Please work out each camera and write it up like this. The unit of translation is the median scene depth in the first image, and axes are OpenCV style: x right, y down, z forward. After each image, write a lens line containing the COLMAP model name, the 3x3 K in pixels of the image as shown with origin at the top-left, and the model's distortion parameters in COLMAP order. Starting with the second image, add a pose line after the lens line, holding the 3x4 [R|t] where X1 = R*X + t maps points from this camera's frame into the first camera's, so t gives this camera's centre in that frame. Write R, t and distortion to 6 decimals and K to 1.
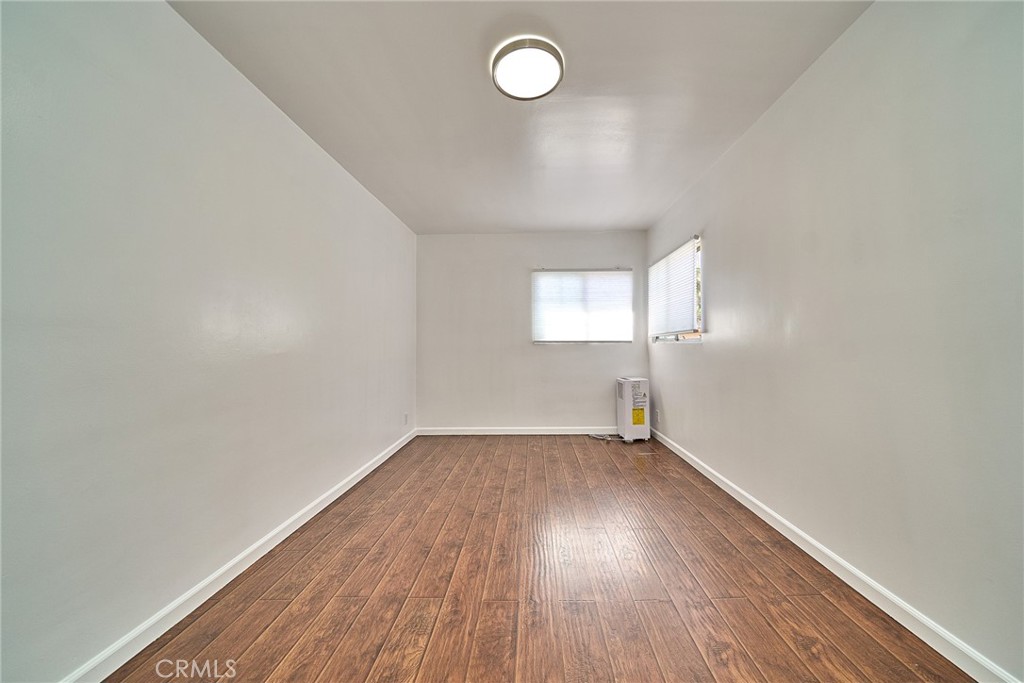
lens RADIAL K [[366.8, 0, 557.5], [0, 366.8, 343.4], [0, 0, 1]] dist [-0.000771, -0.000351]
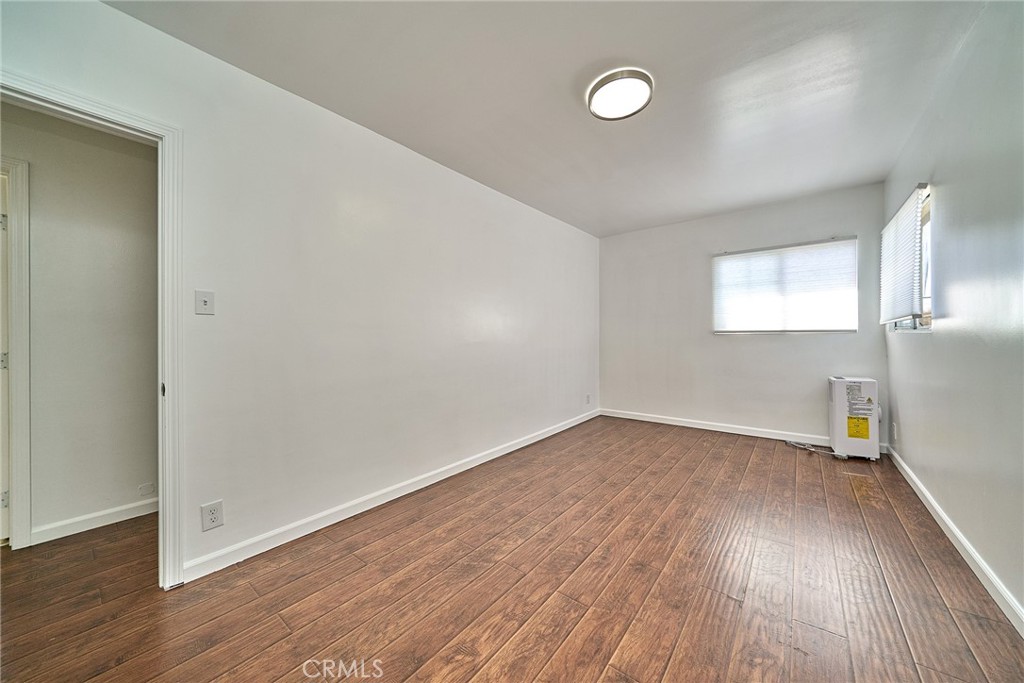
lens RADIAL K [[379.1, 0, 542.8], [0, 379.1, 338.5], [0, 0, 1]] dist [-0.000388, -0.000285]
pose [[0.791147, 0.003380, -0.611616, 0.241550], [0.005564, 0.999904, 0.012724, -0.002816], [0.611600, -0.013469, 0.791052, -0.047307]]
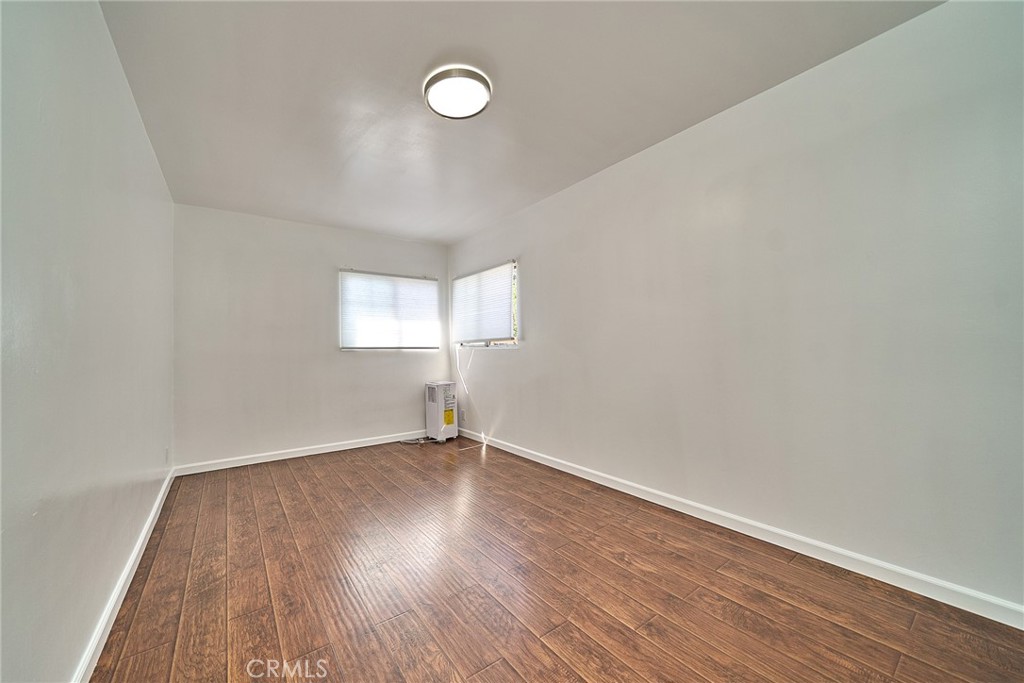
lens RADIAL K [[358.9, 0, 518.4], [0, 358.9, 345.3], [0, 0, 1]] dist [-0.000611, -0.000421]
pose [[0.818524, 0.000827, 0.574472, -0.289619], [0.006283, 0.999926, -0.010391, 0.000816], [-0.574438, 0.012115, 0.818458, 0.021468]]
